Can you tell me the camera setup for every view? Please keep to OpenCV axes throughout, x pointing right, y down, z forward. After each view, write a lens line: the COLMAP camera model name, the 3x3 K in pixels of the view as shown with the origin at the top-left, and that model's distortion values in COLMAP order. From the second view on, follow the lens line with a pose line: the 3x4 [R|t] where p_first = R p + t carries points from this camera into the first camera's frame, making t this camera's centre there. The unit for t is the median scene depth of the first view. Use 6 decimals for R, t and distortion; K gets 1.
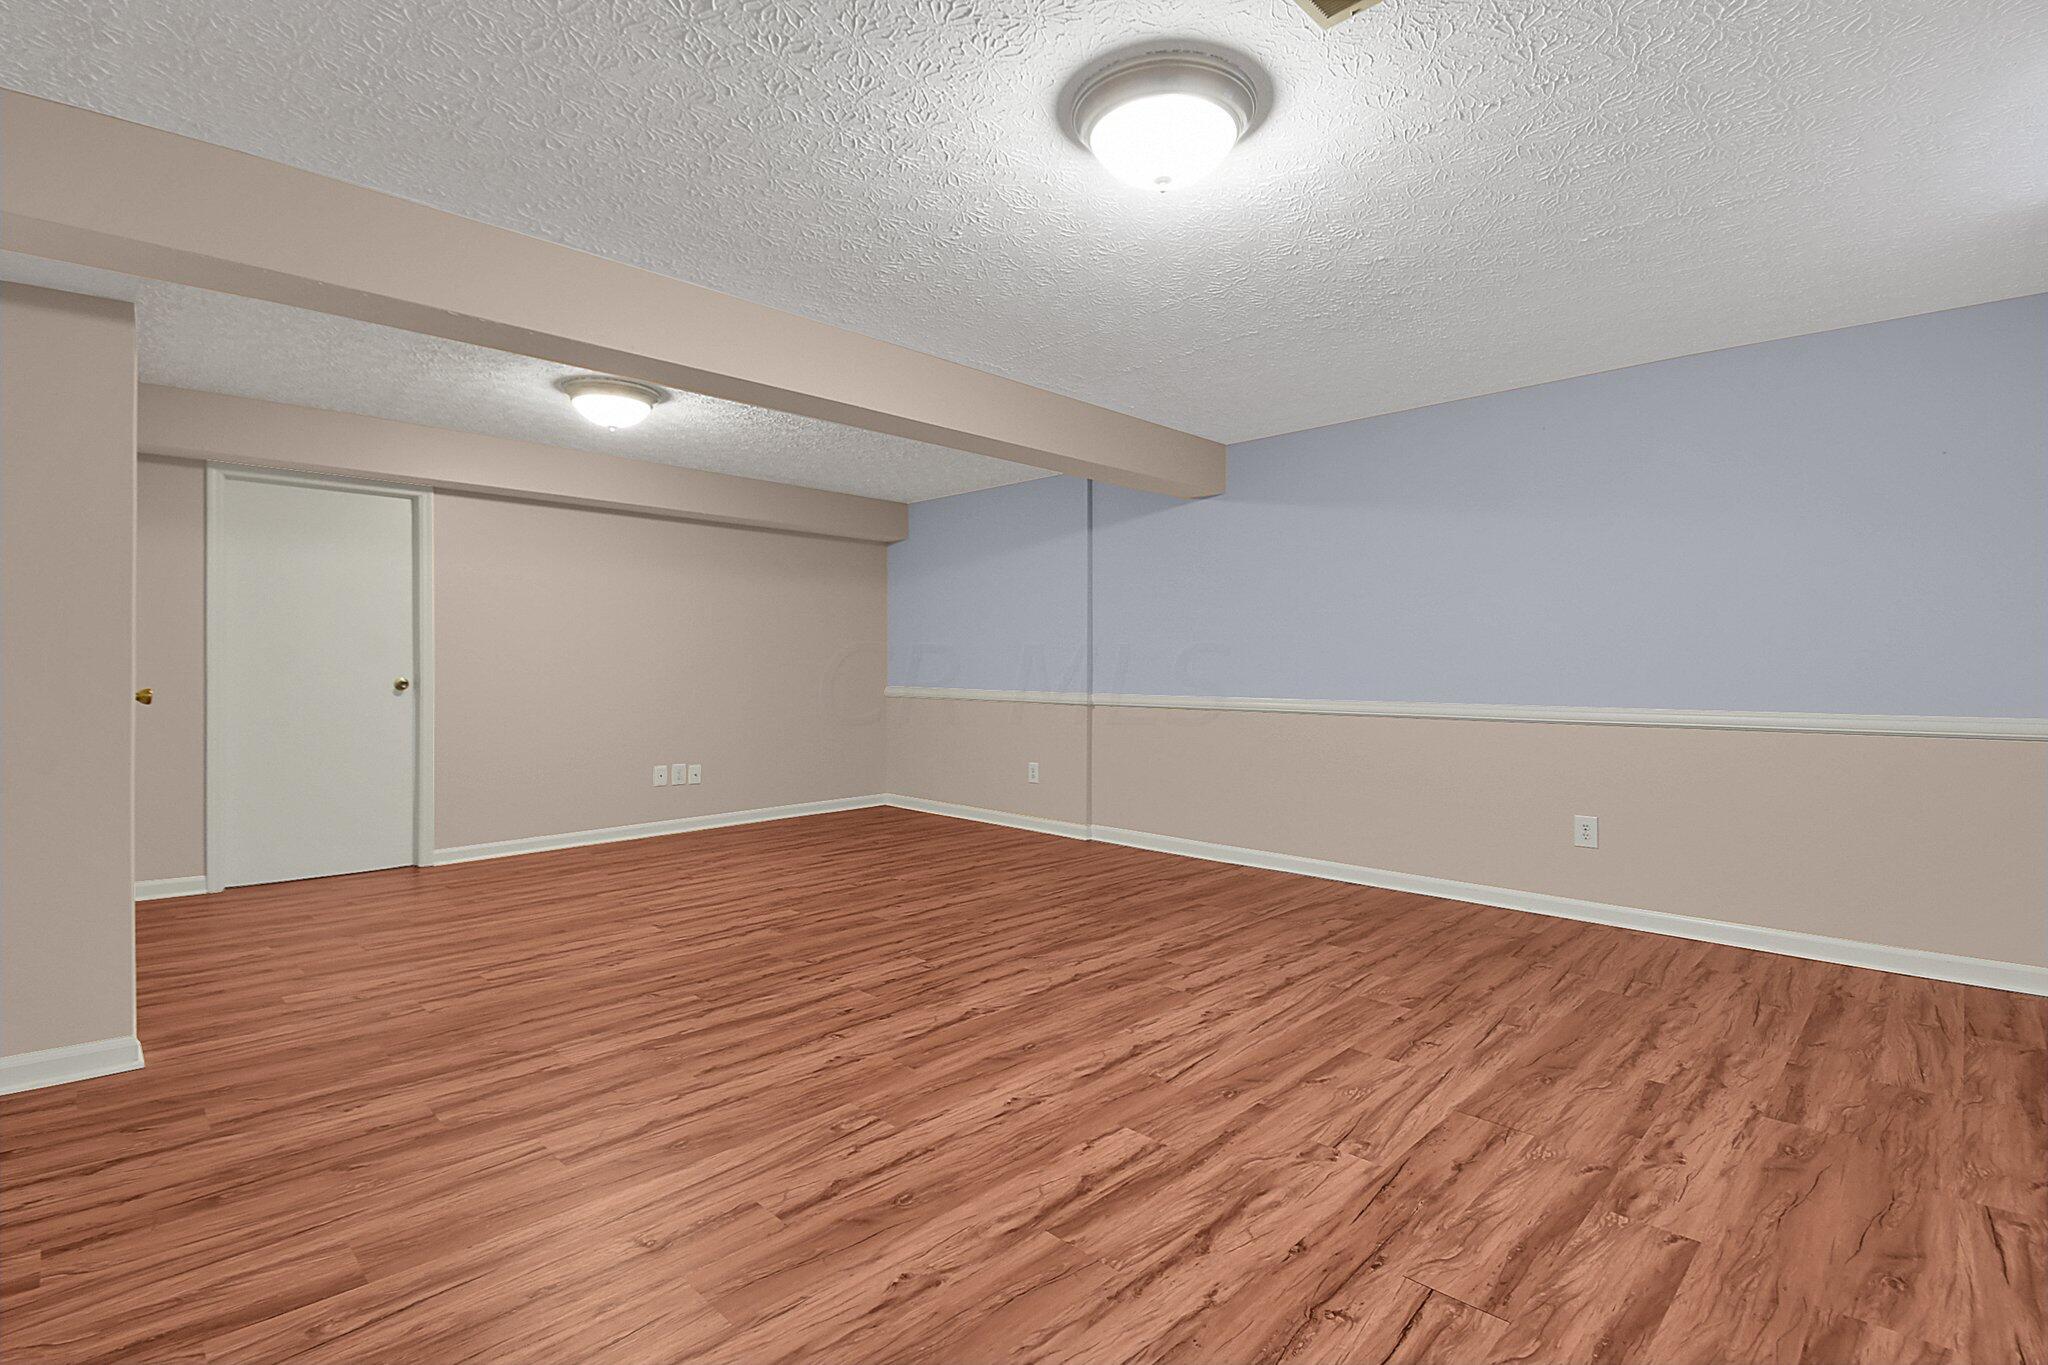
lens RADIAL K [[945.0, 0, 1031.9], [0, 945.0, 676.1], [0, 0, 1]] dist [0.010654, -0.000526]
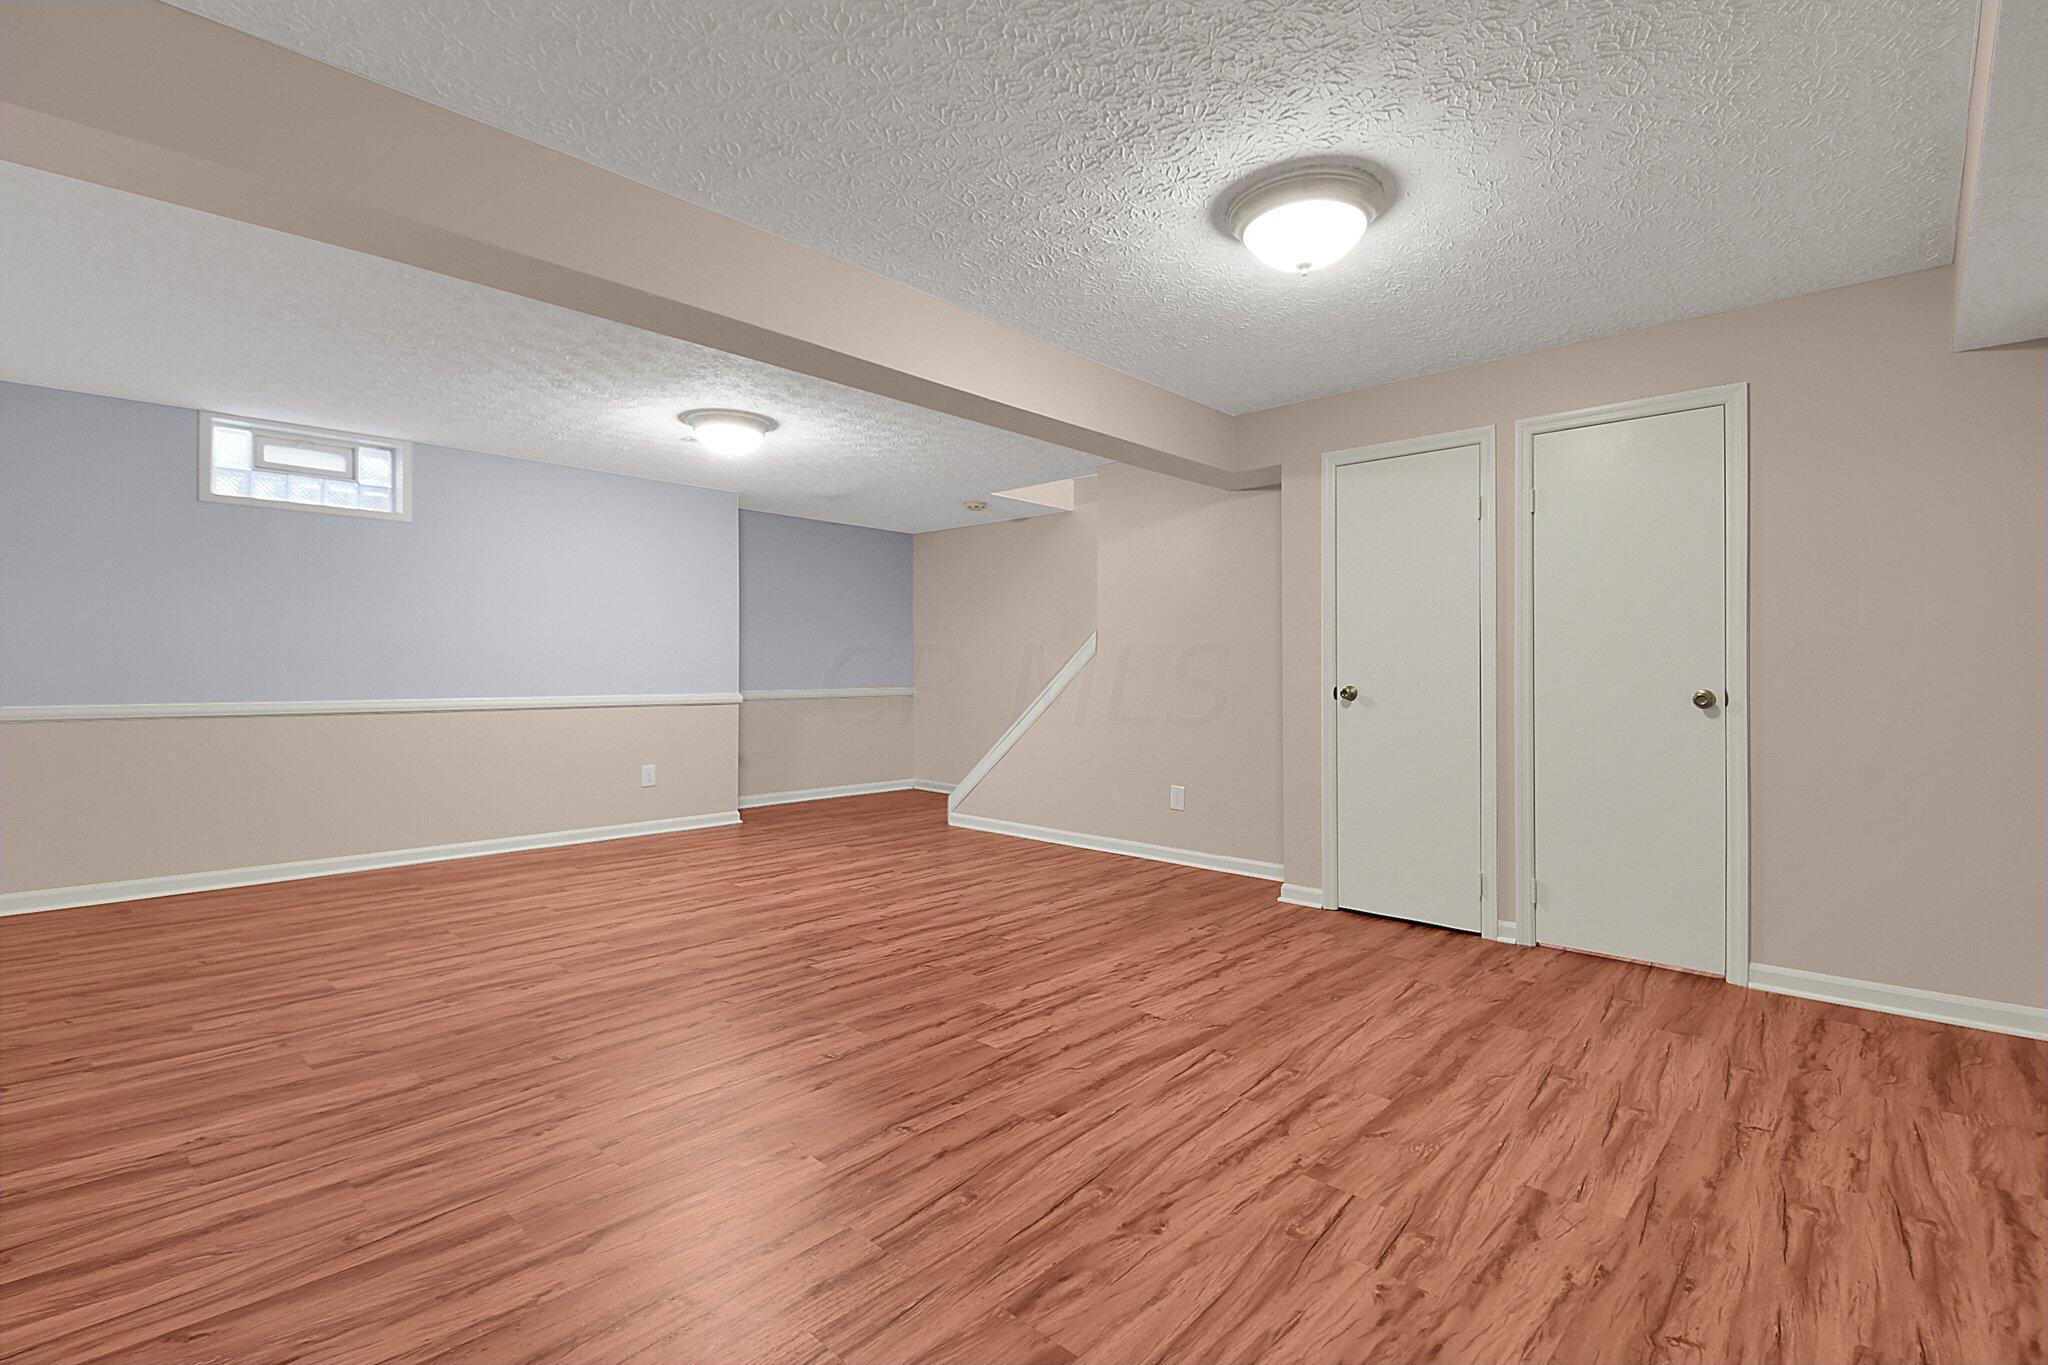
lens RADIAL K [[945.0, 0, 1016.8], [0, 945.0, 675.4], [0, 0, 1]] dist [0.010654, -0.000526]
pose [[-0.999984, -0.003142, -0.004763, -0.326485], [-0.003182, 0.999959, 0.008443, -0.012610], [0.004736, 0.008458, -0.999953, 2.011566]]
